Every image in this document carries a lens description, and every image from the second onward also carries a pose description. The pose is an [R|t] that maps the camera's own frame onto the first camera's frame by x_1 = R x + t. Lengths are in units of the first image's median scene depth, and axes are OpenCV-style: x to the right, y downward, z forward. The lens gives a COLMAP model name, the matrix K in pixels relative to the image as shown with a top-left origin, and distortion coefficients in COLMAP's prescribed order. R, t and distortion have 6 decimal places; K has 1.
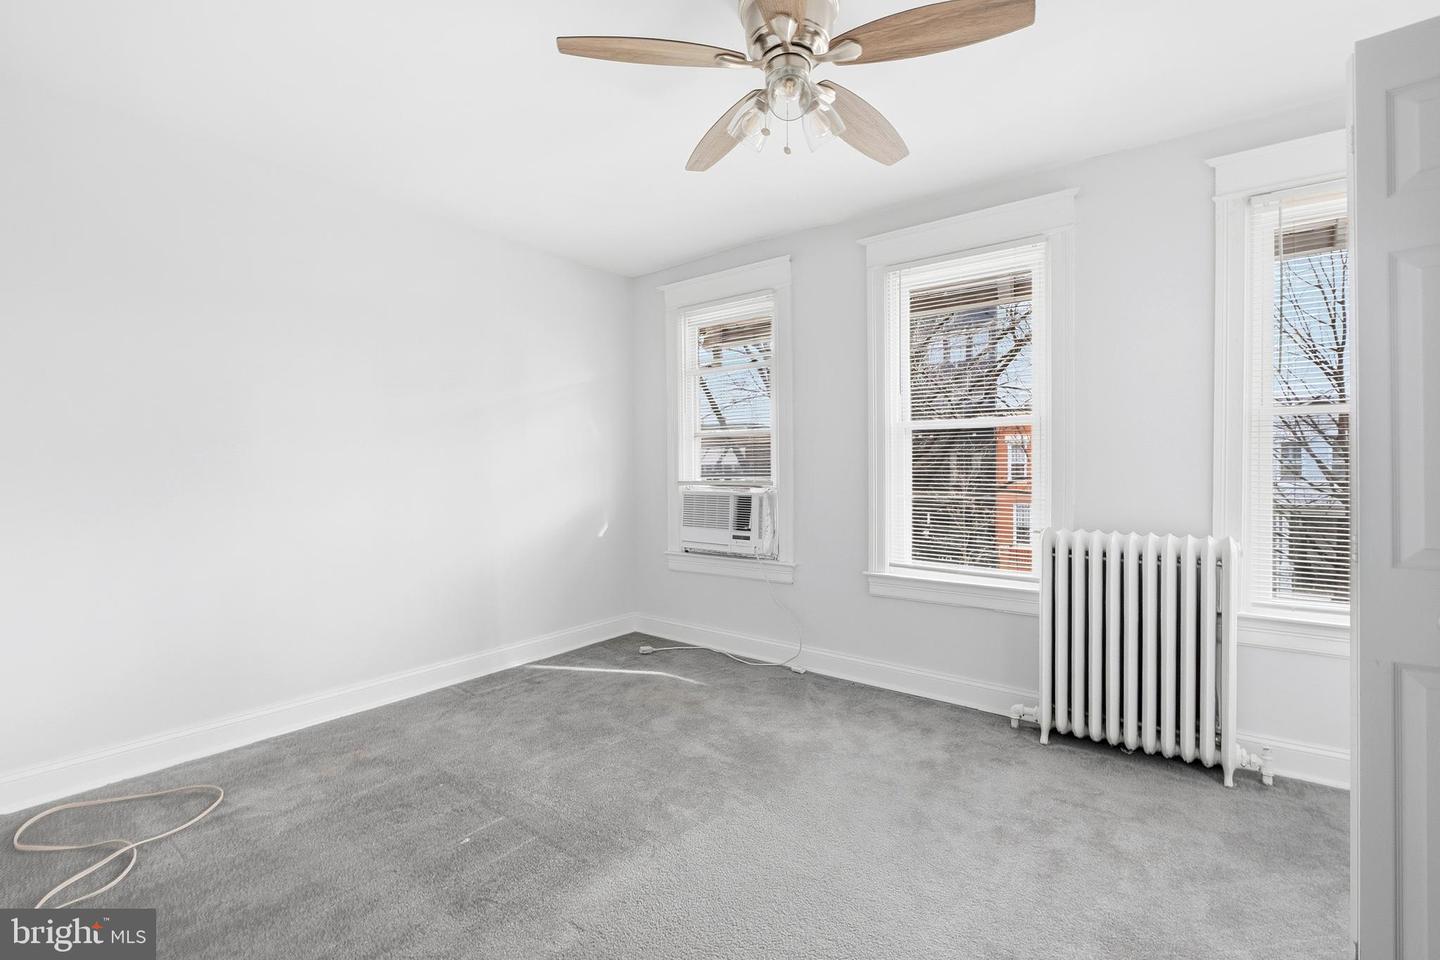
lens RADIAL K [[658.2, 0, 716.4], [0, 658.2, 475.6], [0, 0, 1]] dist [0.002049, -0.004917]
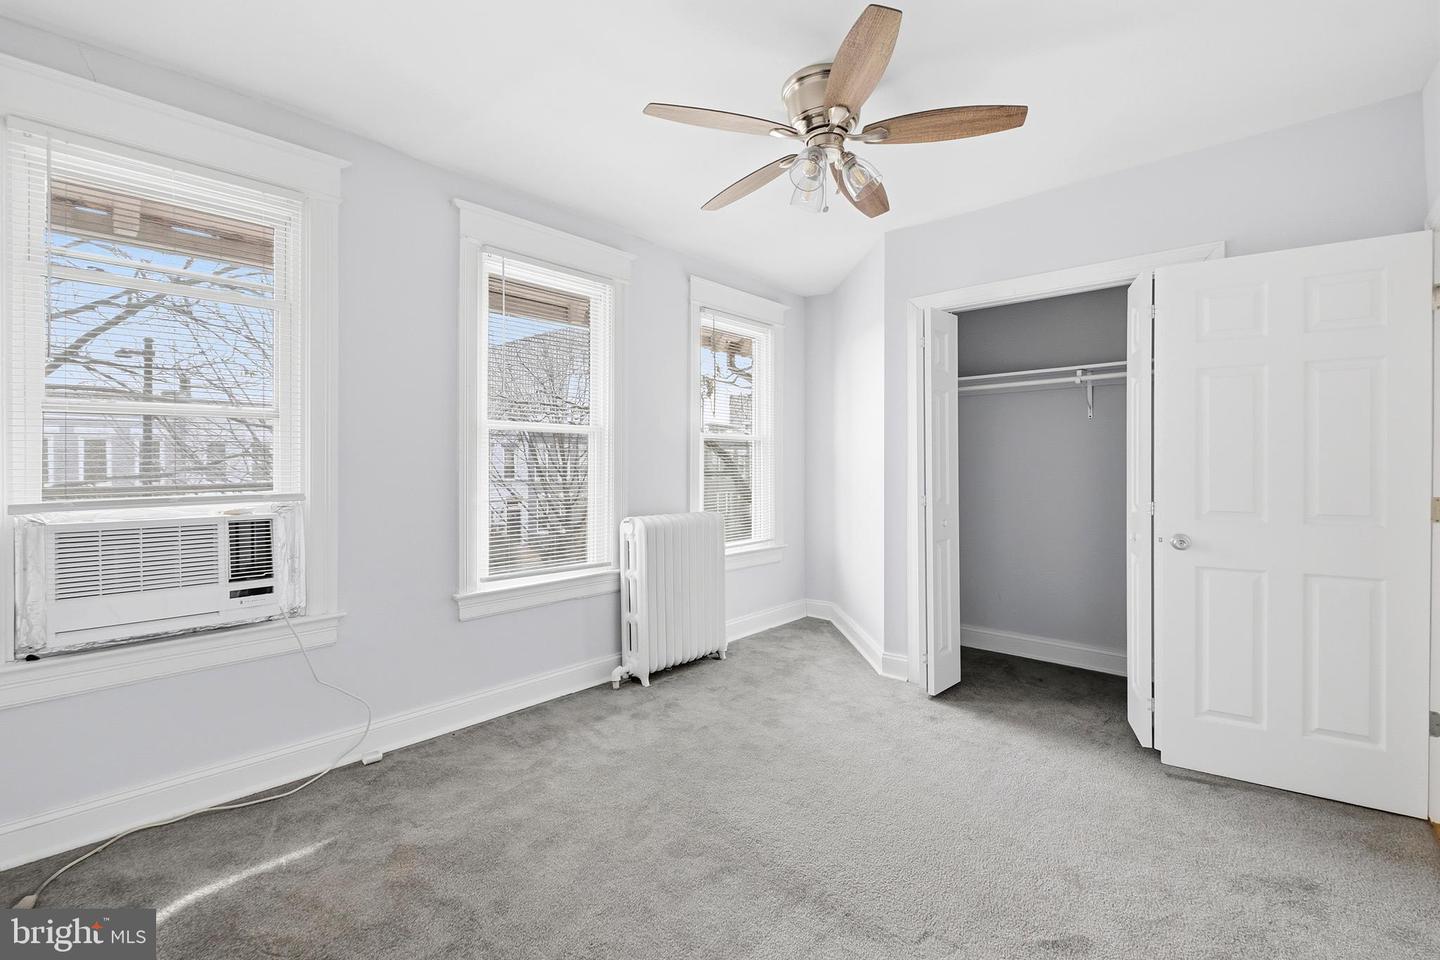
lens RADIAL K [[658.2, 0, 732.4], [0, 658.2, 468.8], [0, 0, 1]] dist [0.002049, -0.004917]
pose [[0.035936, -0.008804, 0.999315, -0.712051], [0.018568, 0.999794, 0.008140, -0.018948], [-0.999182, 0.018262, 0.036092, 0.731046]]
